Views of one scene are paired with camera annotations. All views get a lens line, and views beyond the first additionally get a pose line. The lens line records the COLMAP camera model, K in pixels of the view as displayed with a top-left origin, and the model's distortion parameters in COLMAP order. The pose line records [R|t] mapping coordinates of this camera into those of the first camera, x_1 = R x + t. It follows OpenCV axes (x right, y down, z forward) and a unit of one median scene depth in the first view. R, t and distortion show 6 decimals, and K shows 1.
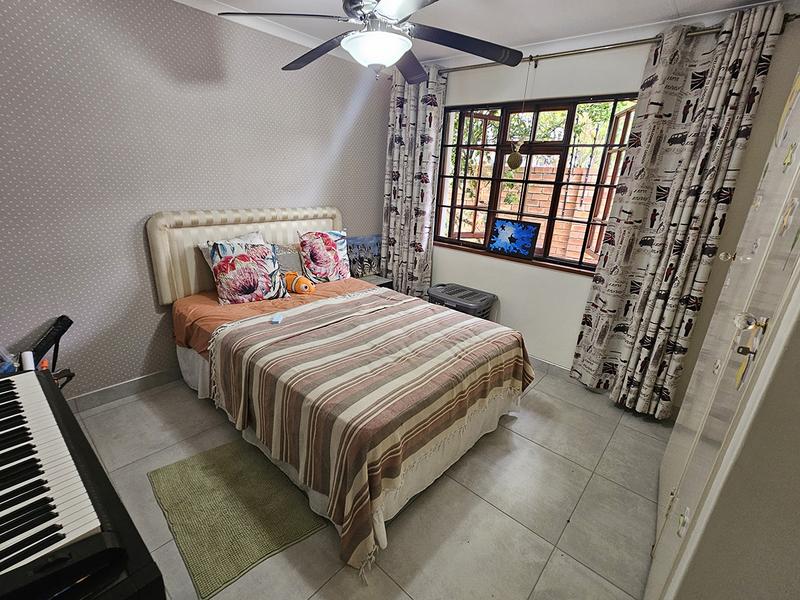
lens RADIAL K [[366.2, 0, 398.7], [0, 366.2, 296.2], [0, 0, 1]] dist [0.004004, 0.000522]
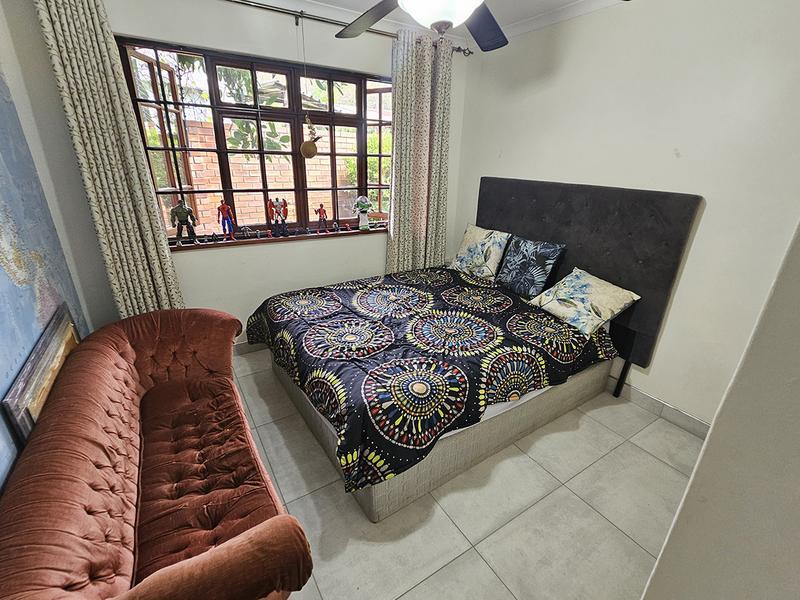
lens RADIAL K [[366.2, 0, 400.2], [0, 366.2, 304.1], [0, 0, 1]] dist [0.004004, 0.000522]
pose [[0.288713, -0.406469, 0.866849, -0.650845], [0.295432, 0.899045, 0.323169, -0.227850], [-0.910695, 0.162792, 0.379650, 0.553396]]
